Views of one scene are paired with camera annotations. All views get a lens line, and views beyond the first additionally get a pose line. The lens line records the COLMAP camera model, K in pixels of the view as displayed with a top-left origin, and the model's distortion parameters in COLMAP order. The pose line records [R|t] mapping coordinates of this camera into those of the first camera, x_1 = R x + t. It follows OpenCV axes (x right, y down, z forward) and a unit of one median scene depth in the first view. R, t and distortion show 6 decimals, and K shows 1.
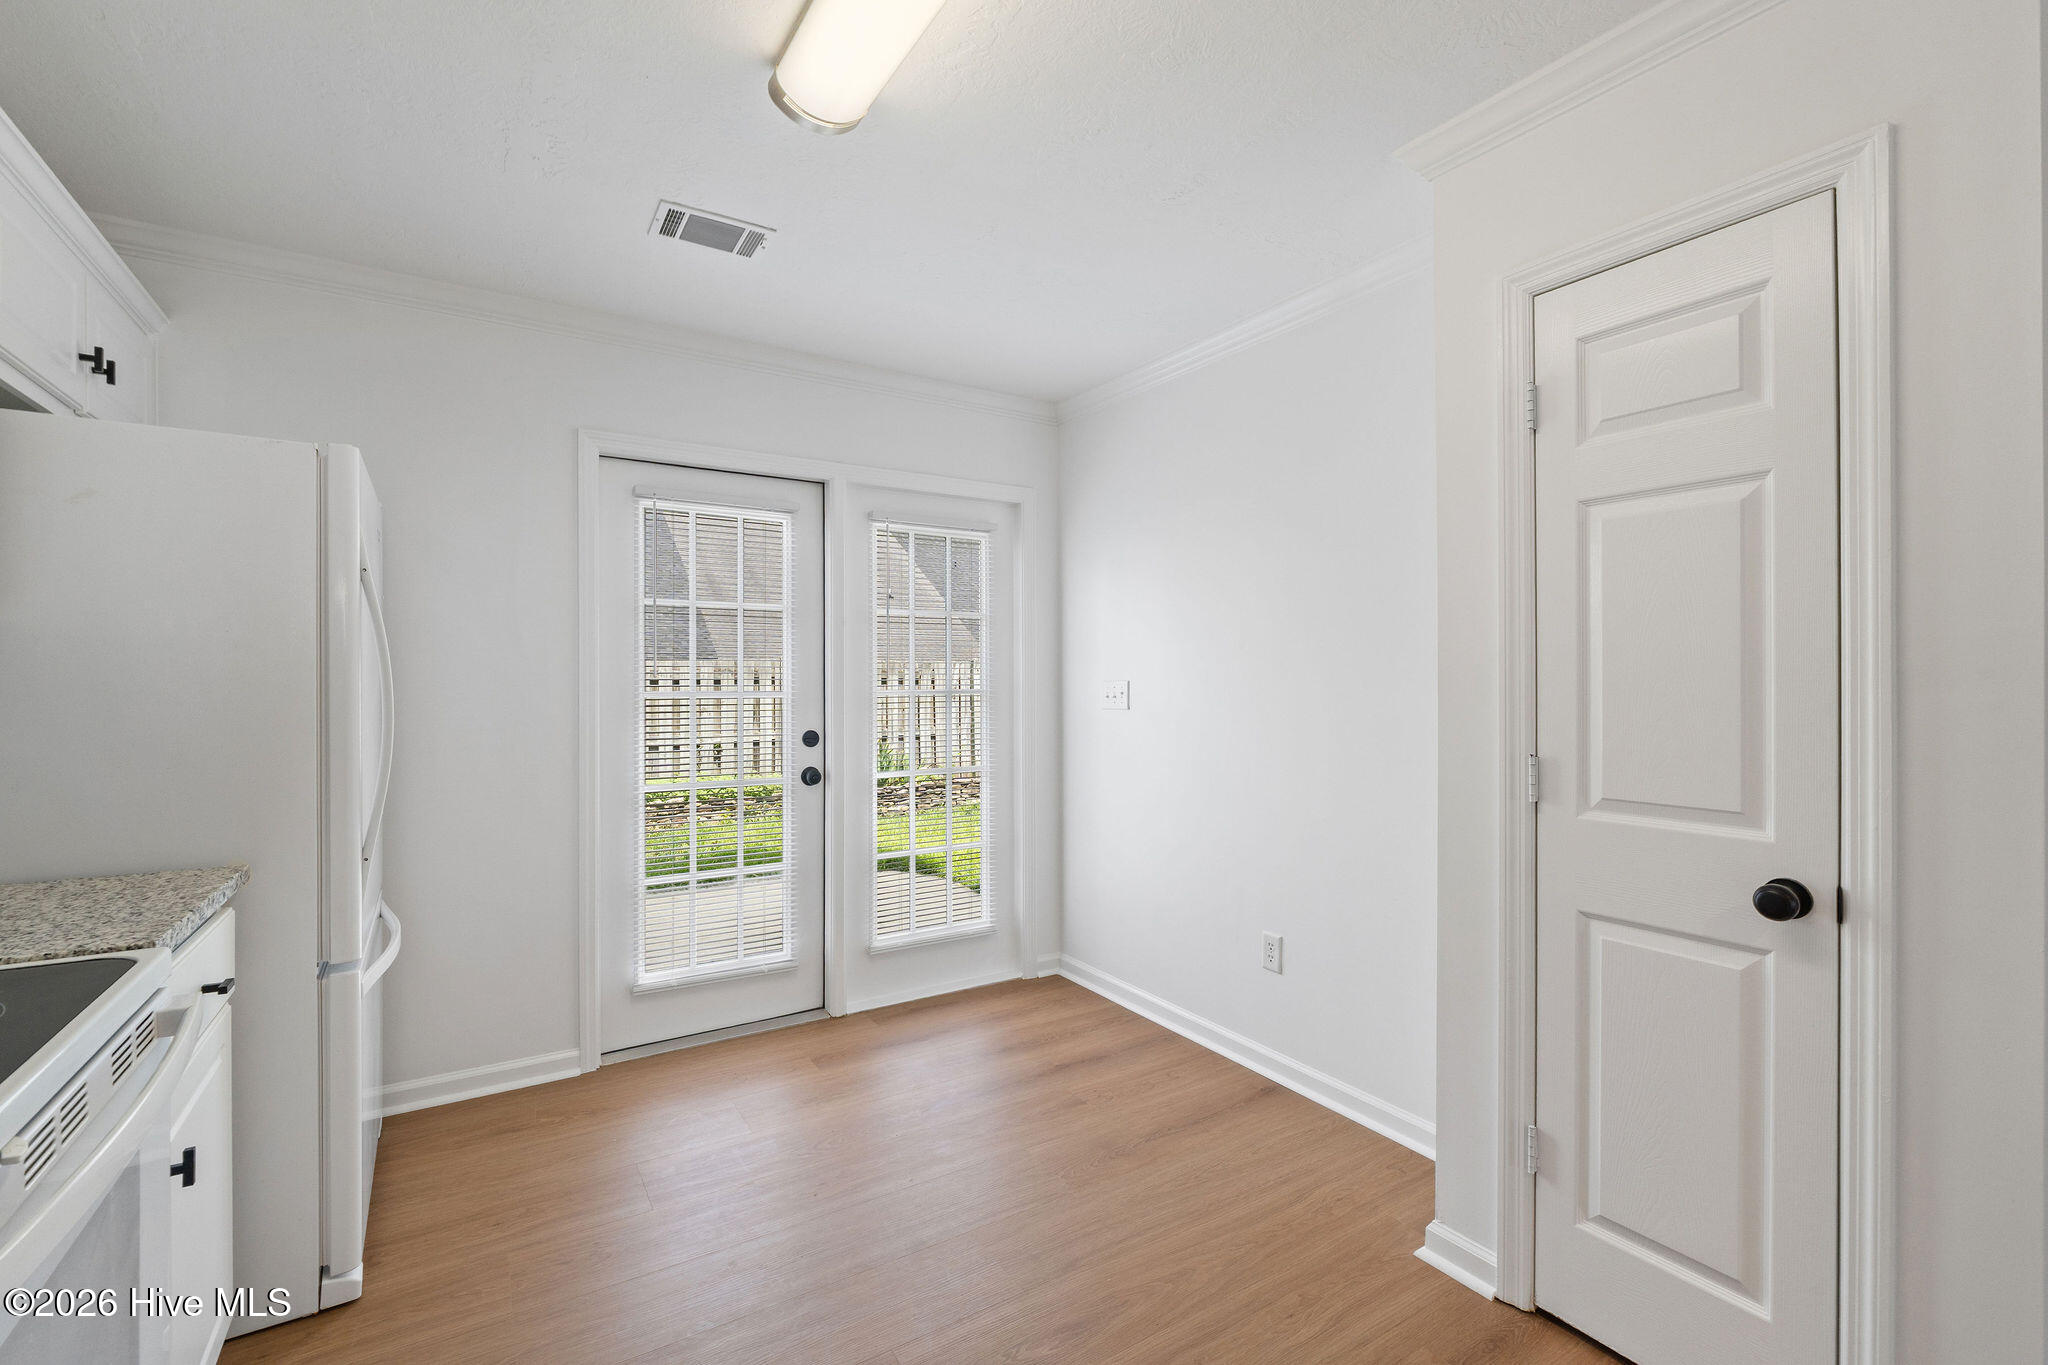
lens RADIAL K [[876.3, 0, 1021.0], [0, 876.3, 677.6], [0, 0, 1]] dist [0.000822, 0.000341]
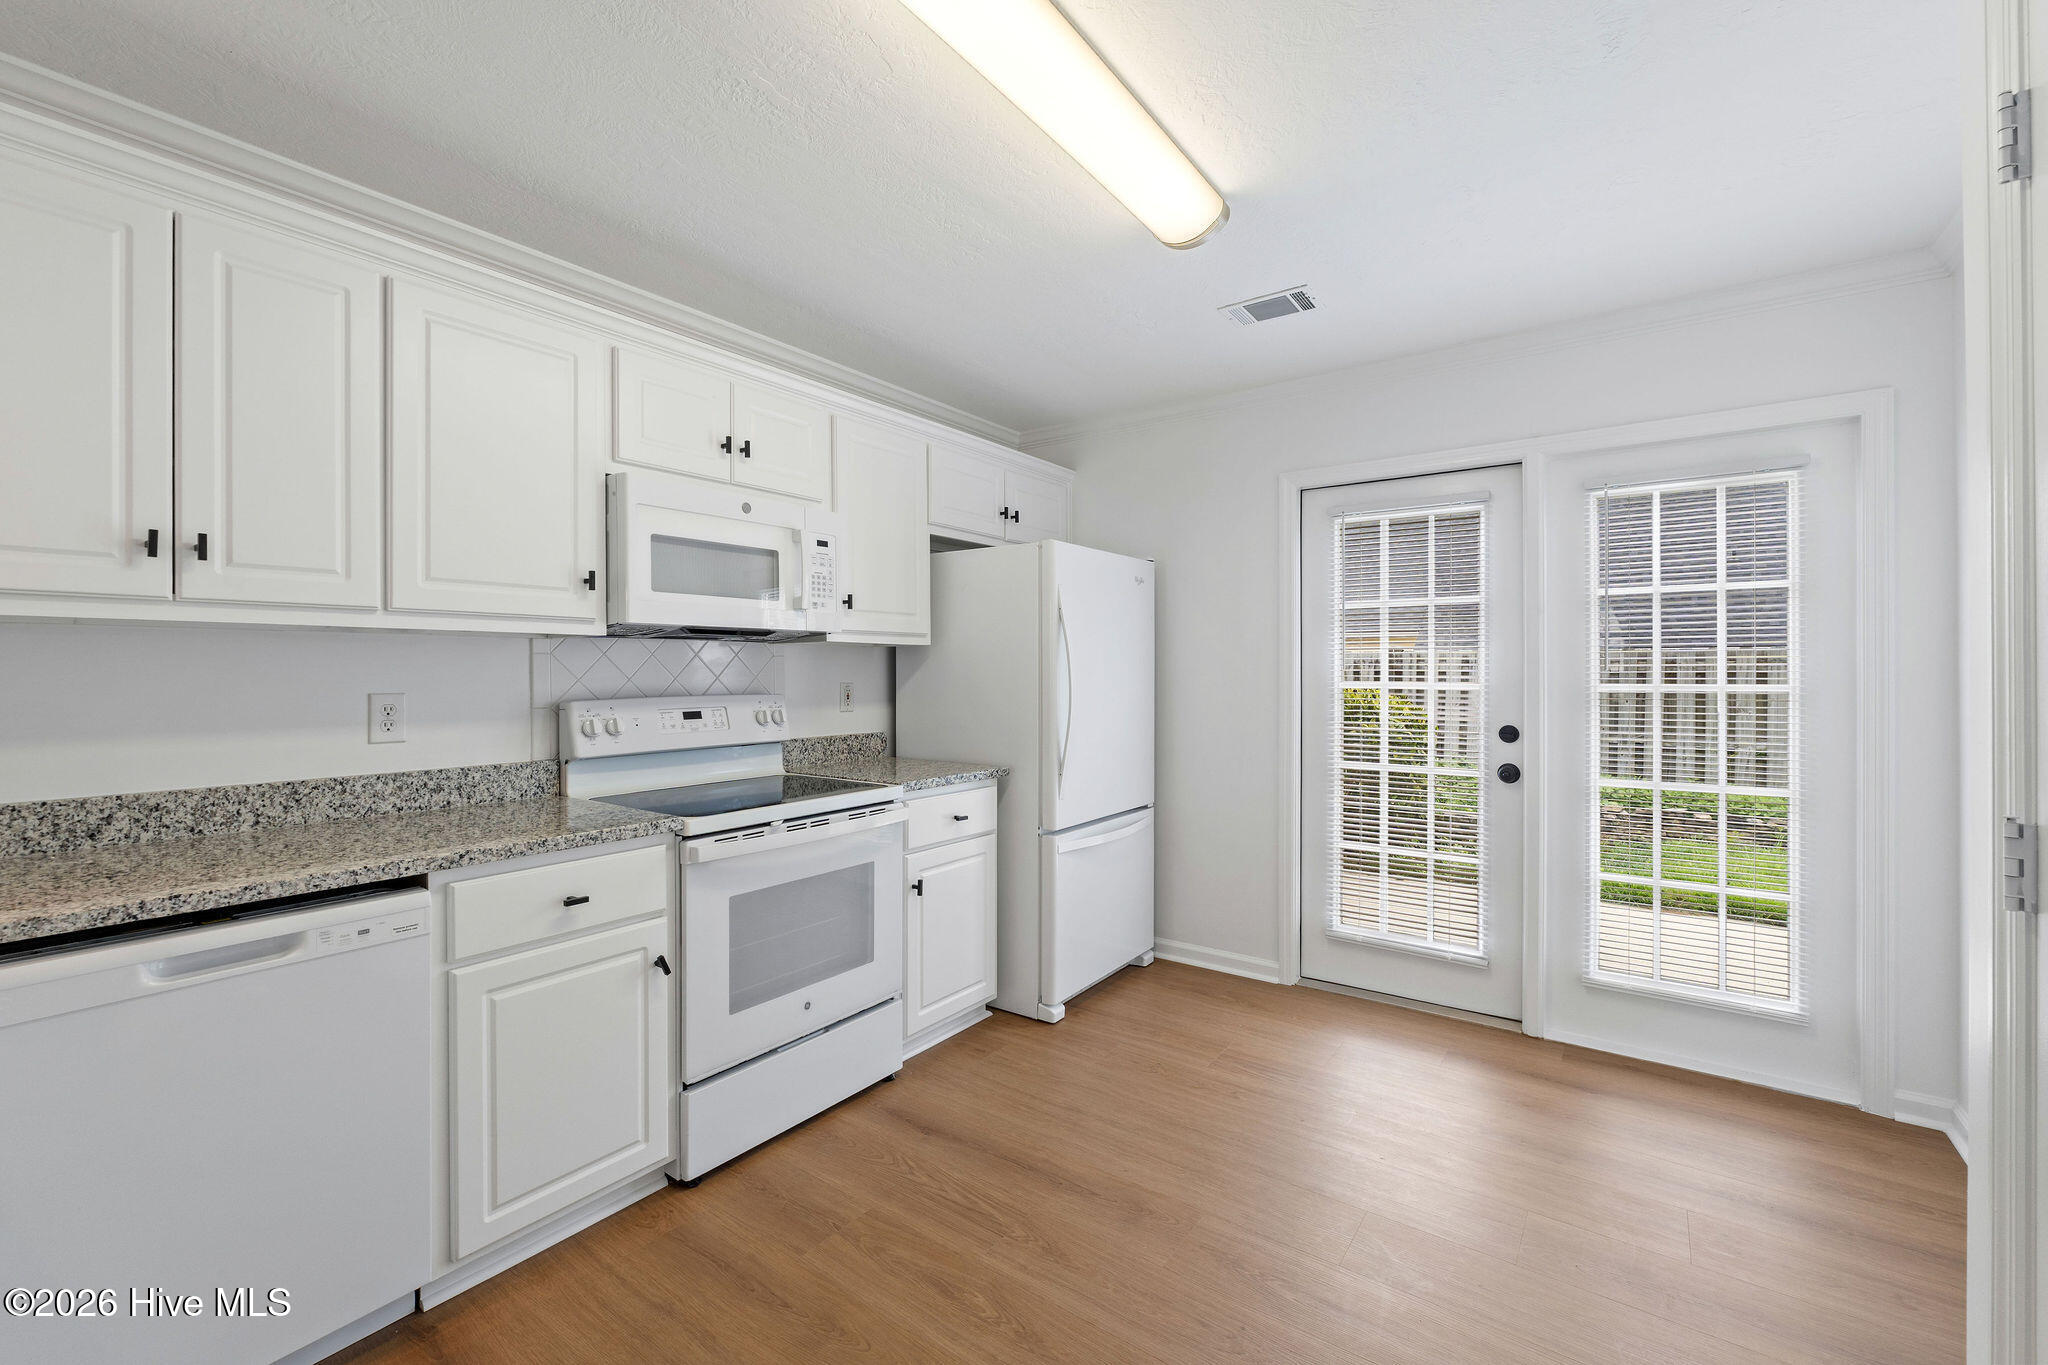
lens RADIAL K [[876.3, 0, 1013.7], [0, 876.3, 670.2], [0, 0, 1]] dist [0.000822, 0.000341]
pose [[0.367162, -0.003767, -0.930149, 0.446041], [-0.001177, 0.999989, -0.004514, 0.005026], [0.930156, 0.002752, 0.367154, 0.147281]]
